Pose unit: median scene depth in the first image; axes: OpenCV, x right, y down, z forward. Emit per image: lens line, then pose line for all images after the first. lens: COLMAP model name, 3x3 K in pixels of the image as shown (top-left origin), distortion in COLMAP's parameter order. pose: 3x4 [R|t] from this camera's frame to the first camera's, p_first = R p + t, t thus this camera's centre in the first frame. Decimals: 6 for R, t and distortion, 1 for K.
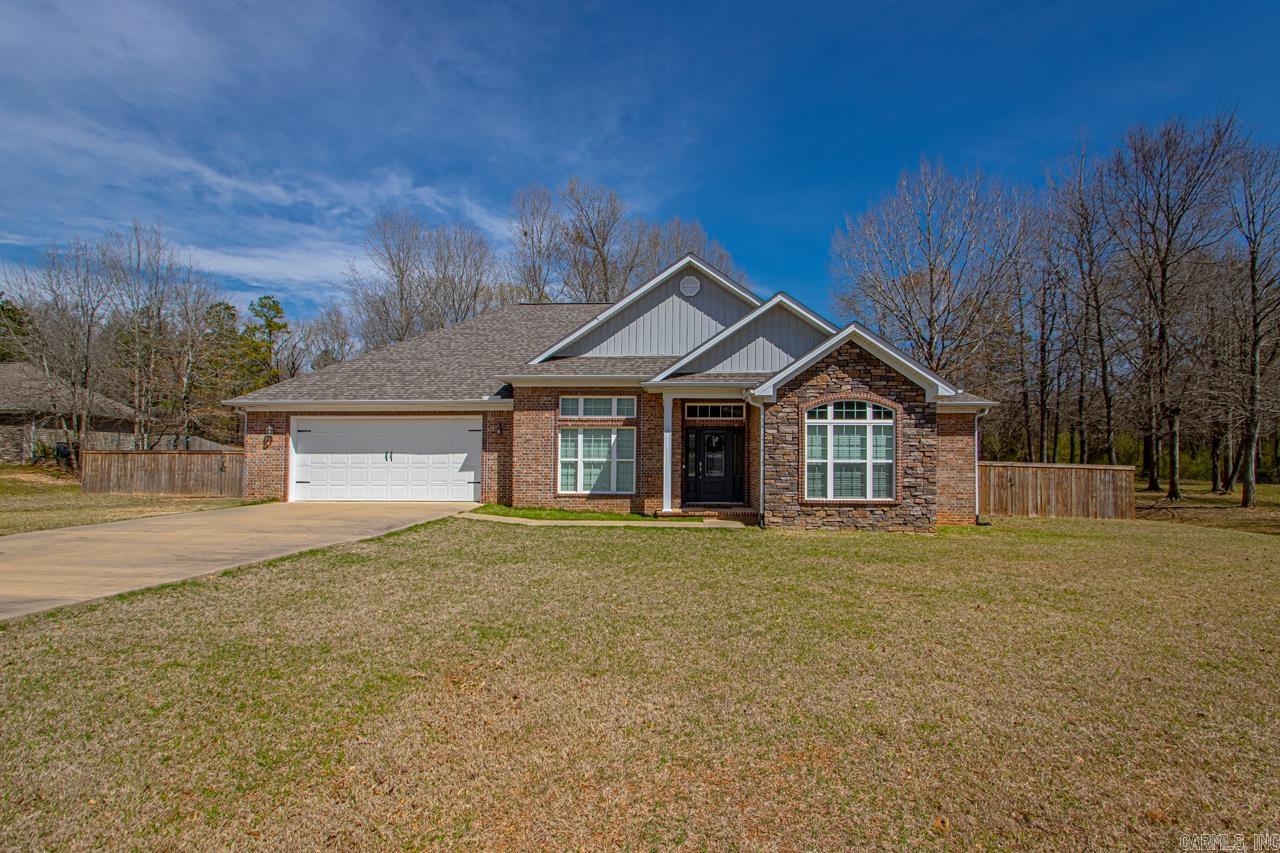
lens RADIAL K [[605.9, 0, 654.4], [0, 605.9, 444.7], [0, 0, 1]] dist [-0.002161, -0.000498]
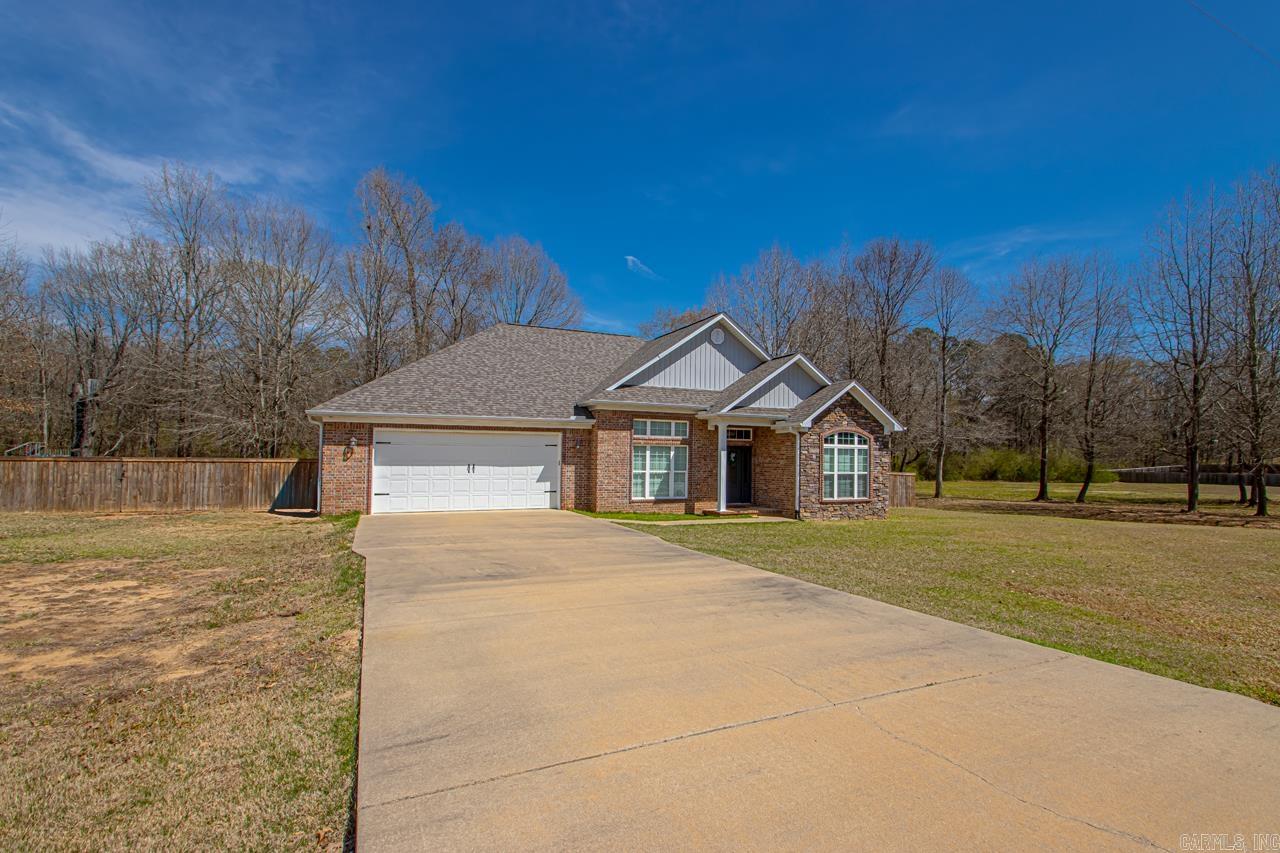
lens RADIAL K [[625.4, 0, 600.6], [0, 625.4, 434.8], [0, 0, 1]] dist [-0.002178, -0.000540]
pose [[0.895067, 0.021481, 0.445414, -0.774983], [-0.015955, 0.999742, -0.016153, -0.027345], [-0.445647, 0.007352, 0.895179, -0.084788]]
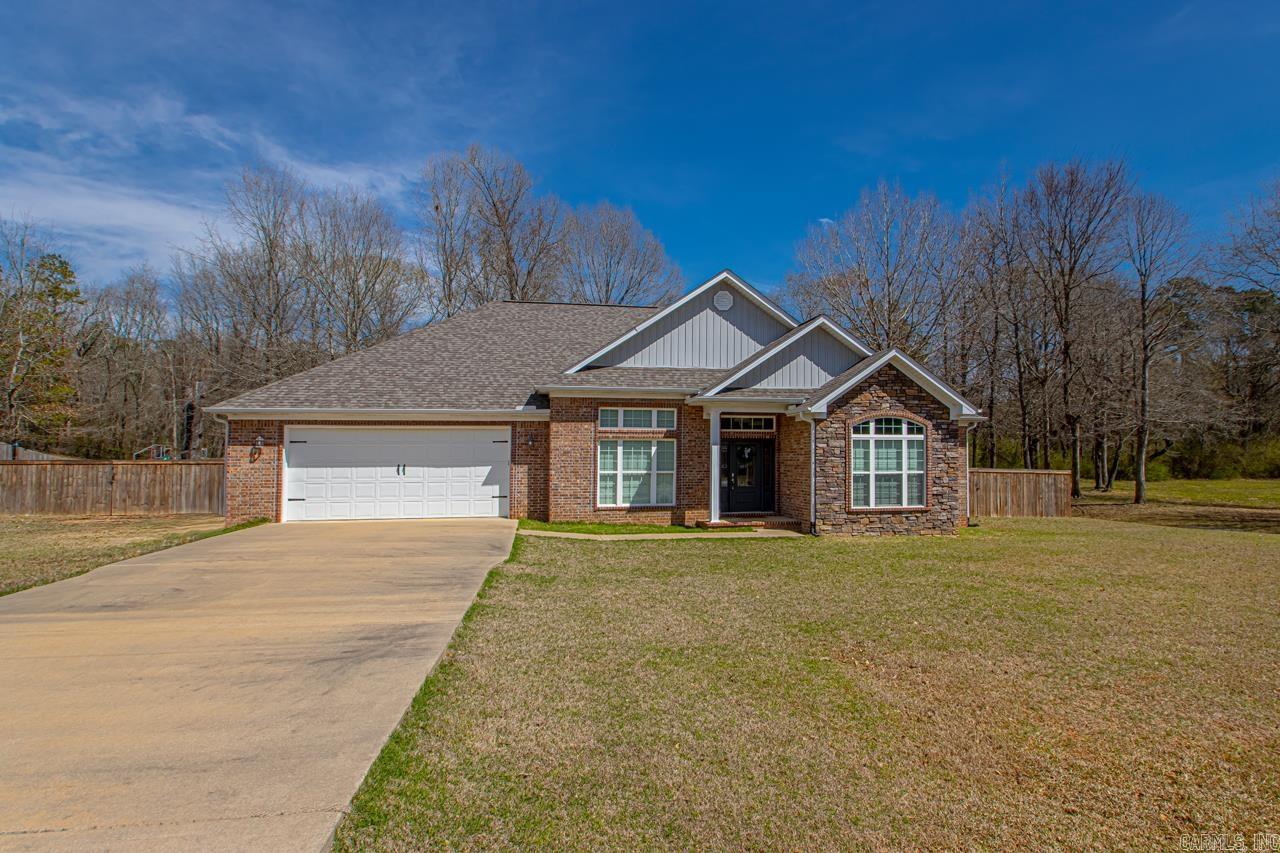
lens RADIAL K [[702.1, 0, 640.0], [0, 702.1, 426.5], [0, 0, 1]] dist [-0.005653, -0.018028]
pose [[0.973797, 0.003728, 0.227387, -0.353028], [0.000279, 0.999845, -0.017586, -0.029459], [-0.227417, 0.017188, 0.973646, -0.119979]]
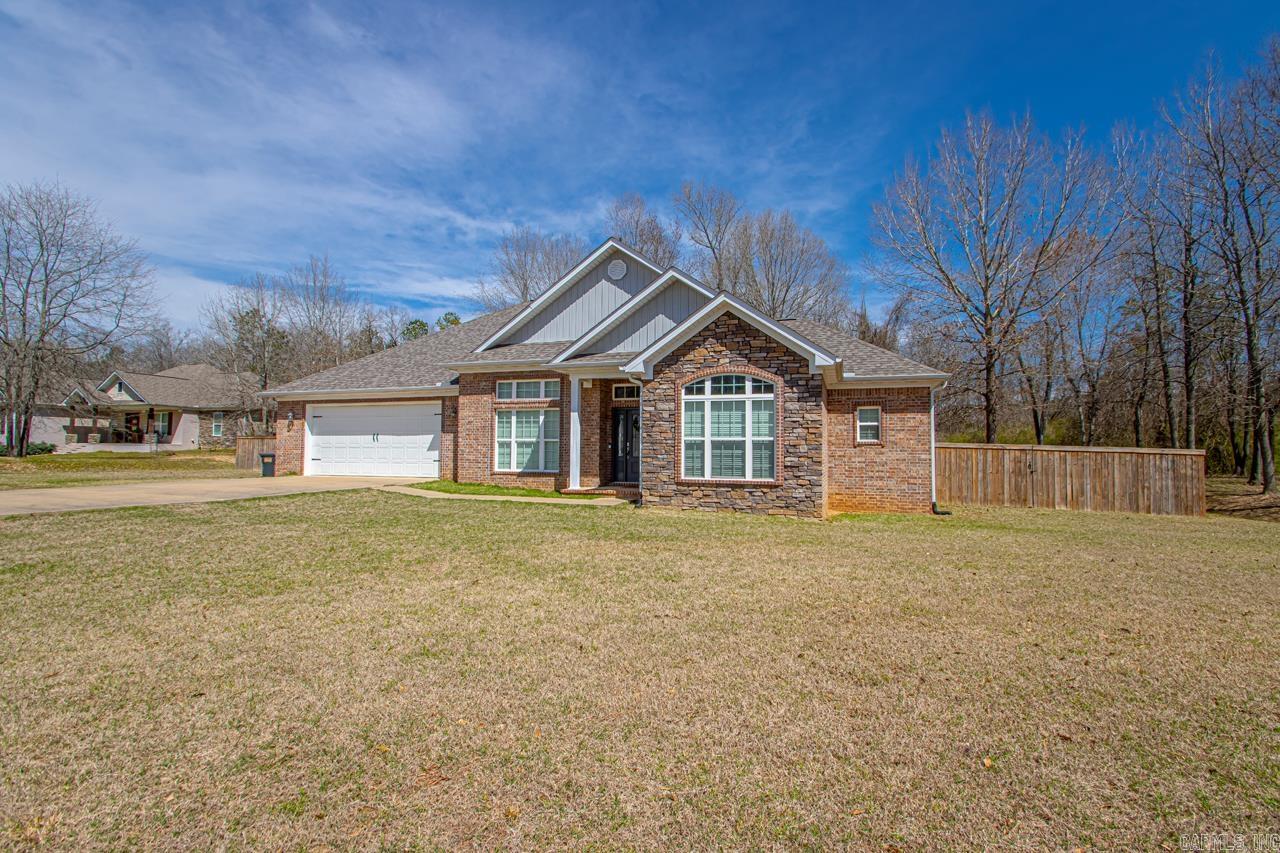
lens RADIAL K [[576.1, 0, 654.4], [0, 576.1, 425.8], [0, 0, 1]] dist [0.001780, 0.000052]
pose [[0.962502, -0.008470, -0.271141, 0.395262], [0.003593, 0.999823, -0.018479, 0.020108], [0.271249, 0.016812, 0.962362, 0.091107]]
